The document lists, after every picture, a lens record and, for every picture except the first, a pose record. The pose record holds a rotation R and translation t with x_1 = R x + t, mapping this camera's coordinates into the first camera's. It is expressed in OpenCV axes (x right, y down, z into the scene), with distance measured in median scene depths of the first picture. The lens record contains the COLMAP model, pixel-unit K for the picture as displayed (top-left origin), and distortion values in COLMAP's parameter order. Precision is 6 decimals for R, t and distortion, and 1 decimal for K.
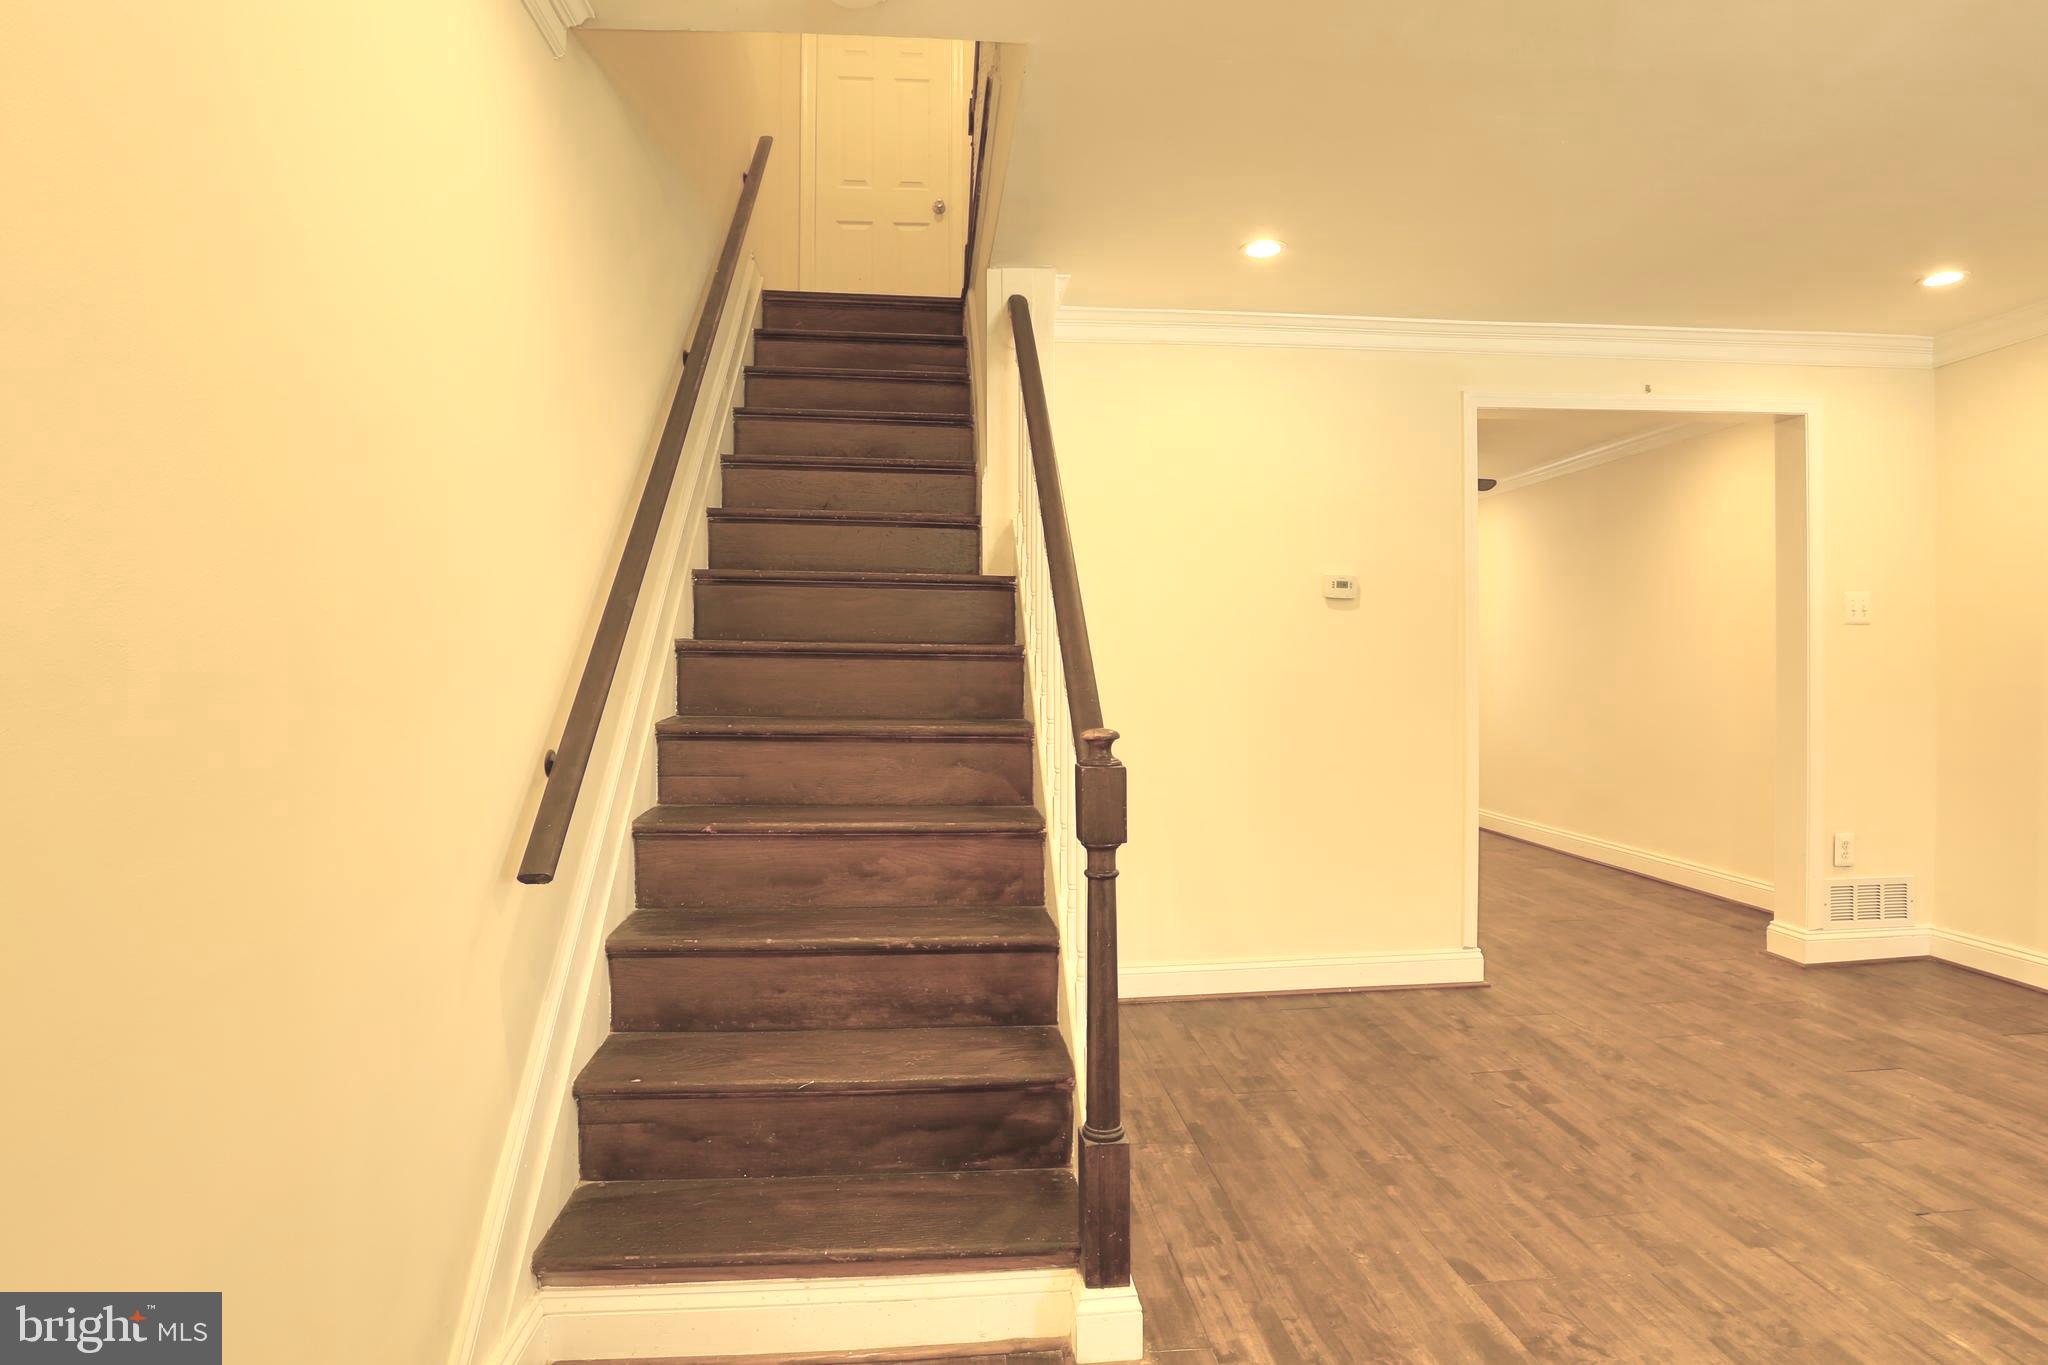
lens RADIAL K [[1070.7, 0, 1020.0], [0, 1070.7, 673.8], [0, 0, 1]] dist [-0.078924, 0.030180]
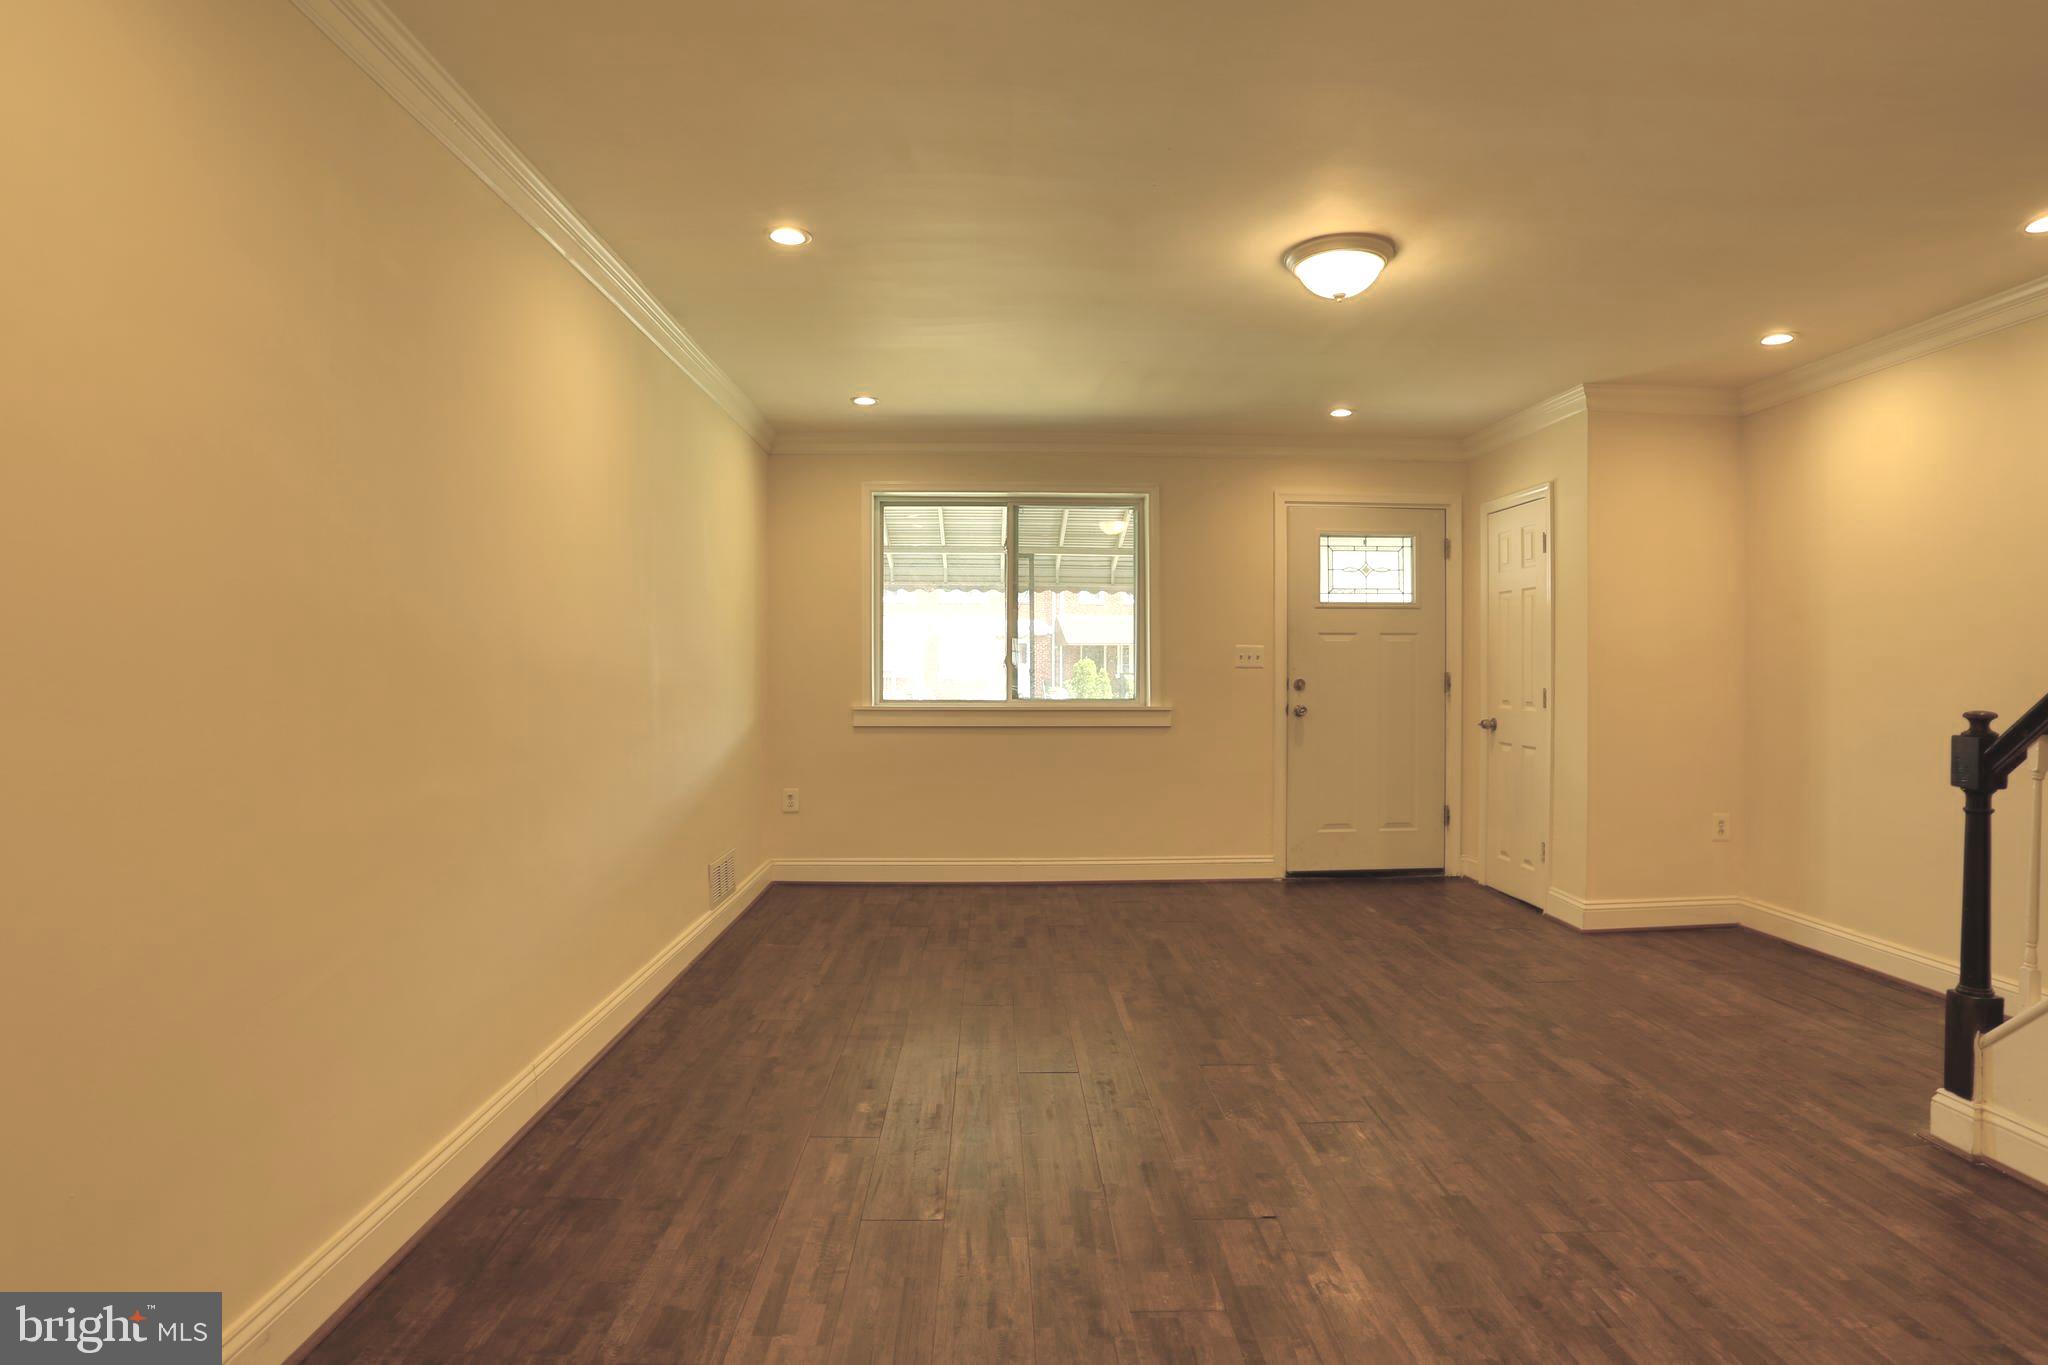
lens RADIAL K [[1070.7, 0, 1020.0], [0, 1070.7, 673.8], [0, 0, 1]] dist [-0.078924, 0.030180]
pose [[-0.997561, 0.011008, 0.068930, 1.044187], [0.012990, 0.999513, 0.028368, -0.040026], [-0.068584, 0.029194, -0.997218, 2.014220]]
